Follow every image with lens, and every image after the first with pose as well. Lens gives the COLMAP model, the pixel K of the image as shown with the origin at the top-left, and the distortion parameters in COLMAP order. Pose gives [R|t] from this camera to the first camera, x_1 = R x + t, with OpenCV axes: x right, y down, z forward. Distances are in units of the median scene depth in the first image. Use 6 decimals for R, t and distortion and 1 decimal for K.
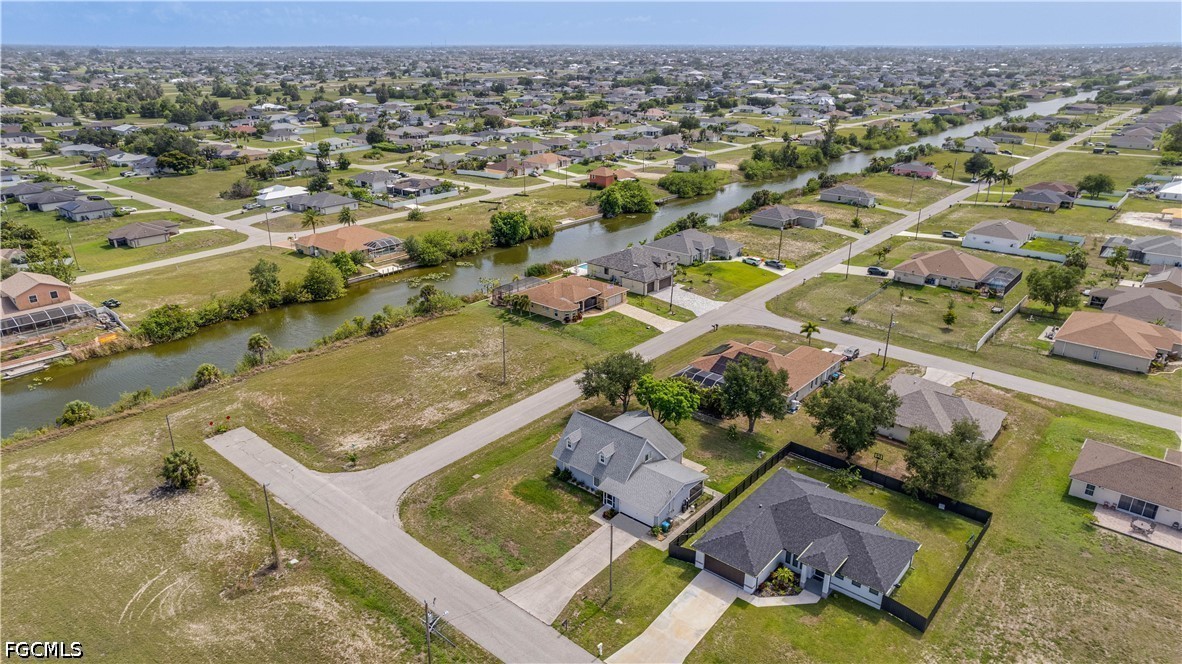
lens RADIAL K [[757.9, 0, 586.4], [0, 757.9, 336.8], [0, 0, 1]] dist [-0.046716, 0.061381]
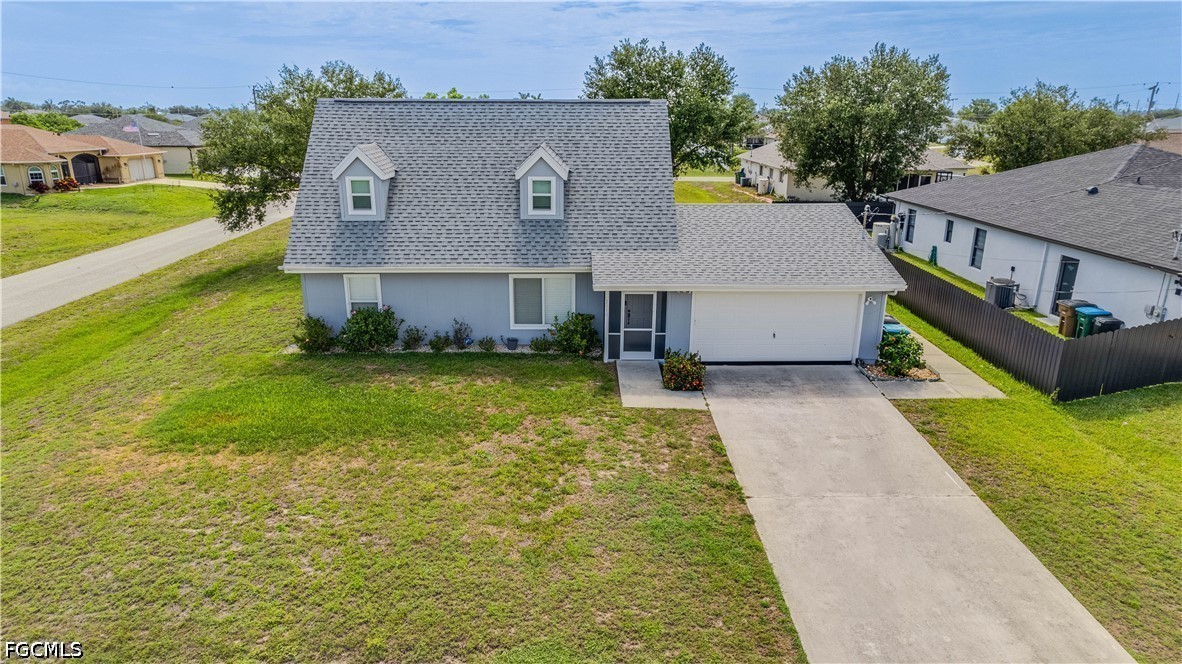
lens RADIAL K [[757.9, 0, 586.4], [0, 757.9, 336.8], [0, 0, 1]] dist [-0.046716, 0.061381]
pose [[0.741915, -0.188963, 0.643315, -0.119707], [0.244742, 0.969585, 0.002546, 0.185538], [-0.624230, 0.155557, 0.765597, 0.718966]]
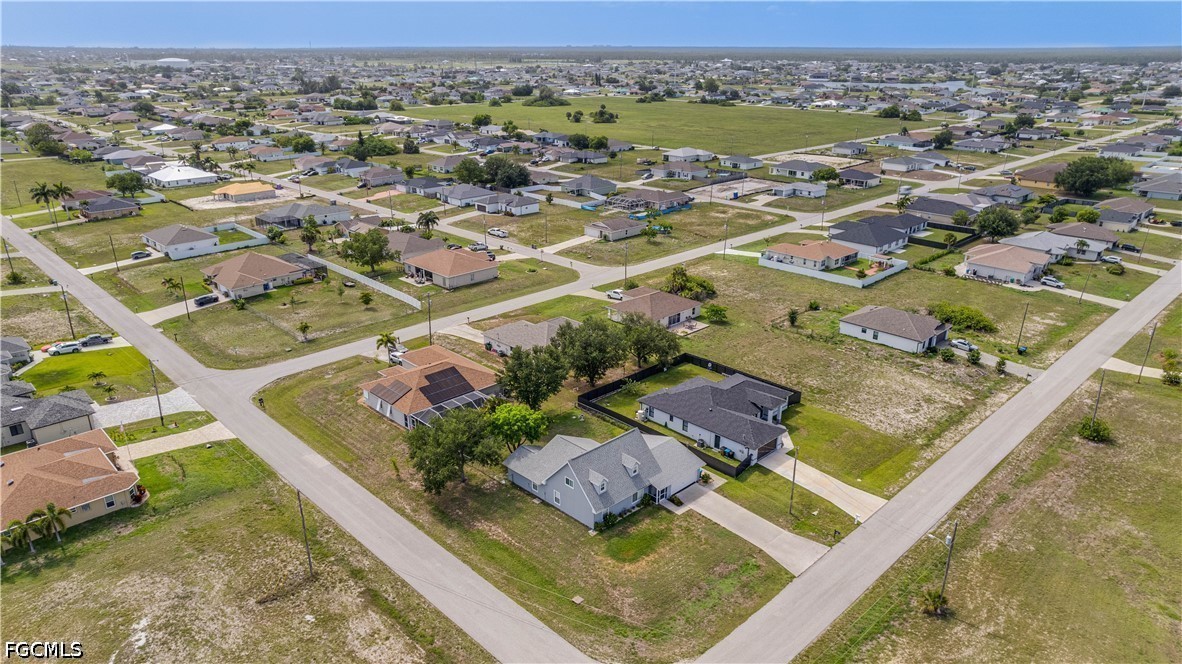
lens RADIAL K [[786.3, 0, 591.0], [0, 786.3, 332.0], [0, 0, 1]] dist [-0.046904, 0.061712]
pose [[0.081551, -0.346031, 0.934672, -0.755588], [0.364849, 0.883066, 0.295092, -0.271309], [-0.927488, 0.316949, 0.198265, 0.709462]]
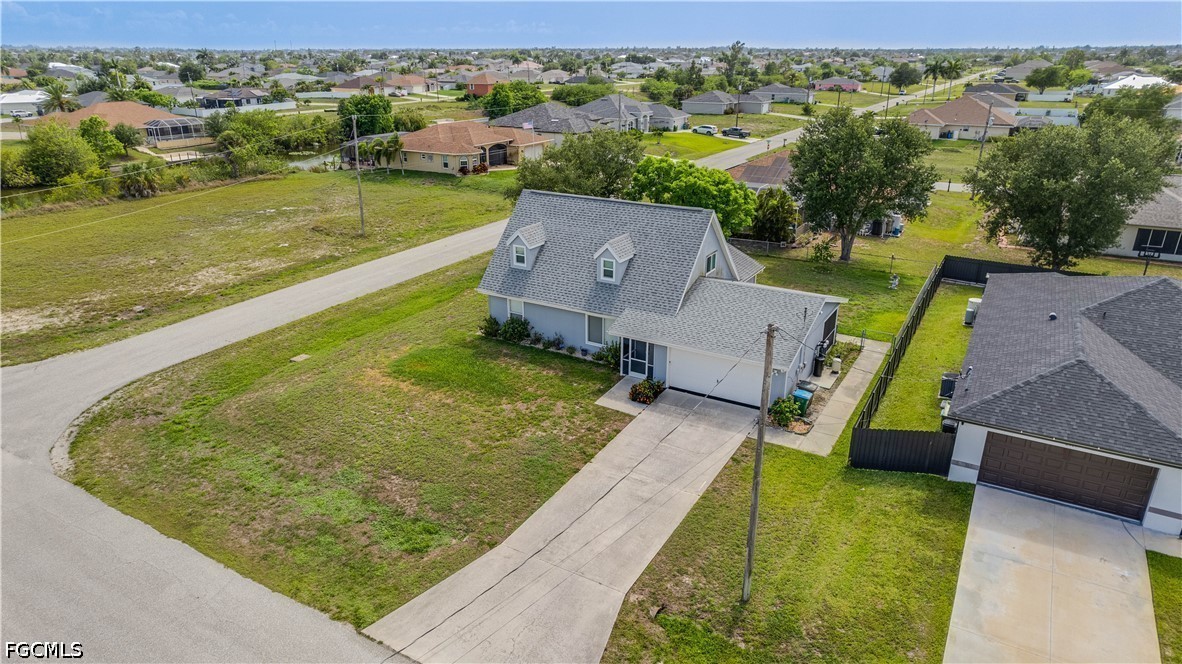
lens RADIAL K [[757.9, 0, 586.4], [0, 757.9, 336.8], [0, 0, 1]] dist [-0.046716, 0.061381]
pose [[0.984078, -0.063038, 0.166183, -0.054521], [0.065238, 0.997839, -0.007806, 0.178011], [-0.165332, 0.018523, 0.986064, 0.529671]]
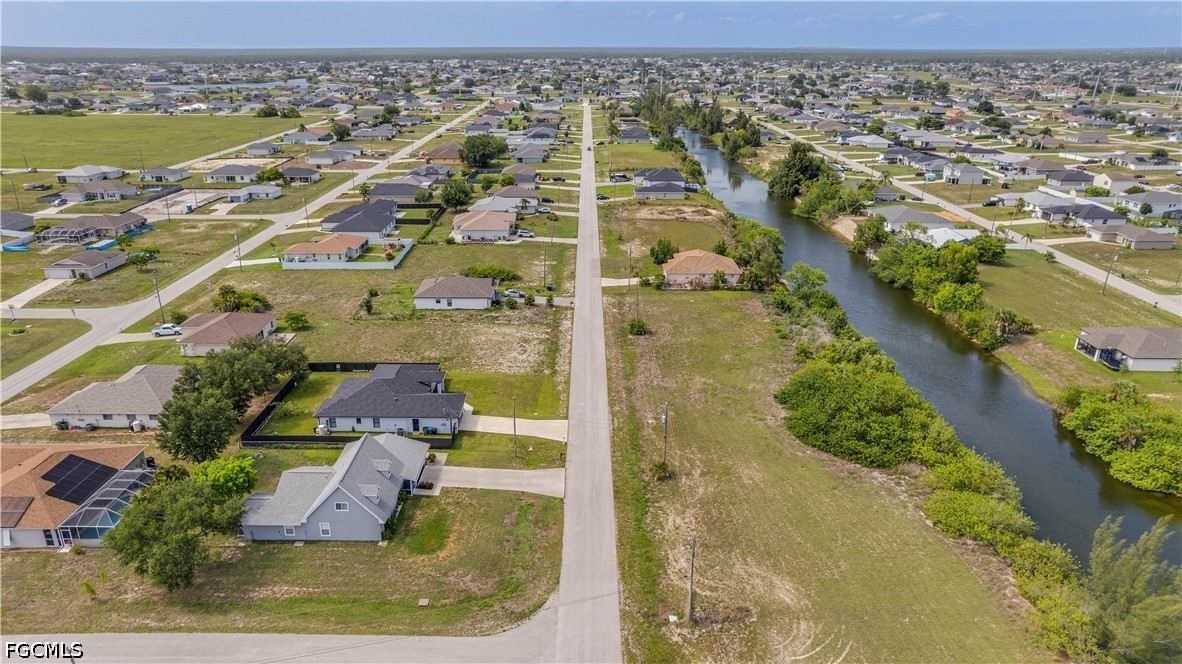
lens RADIAL K [[757.9, 0, 586.4], [0, 757.9, 336.8], [0, 0, 1]] dist [-0.046716, 0.061381]
pose [[-0.651191, -0.275857, 0.707003, -0.685334], [0.277412, 0.780605, 0.560087, -0.388318], [-0.706394, 0.560855, -0.431797, 1.012623]]
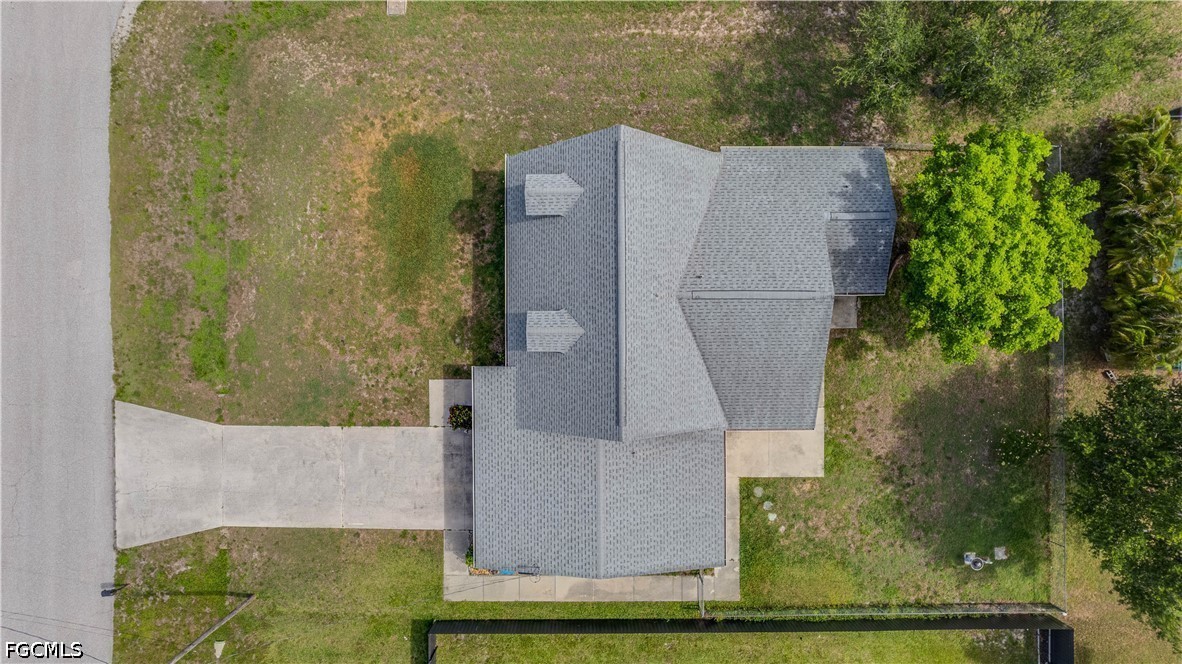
lens RADIAL K [[757.9, 0, 586.4], [0, 757.9, 336.8], [0, 0, 1]] dist [-0.046716, 0.061381]
pose [[0.660452, 0.750834, 0.007158, 0.031815], [-0.280508, 0.237876, 0.929909, -0.134447], [0.696505, -0.616168, 0.367721, 0.793459]]
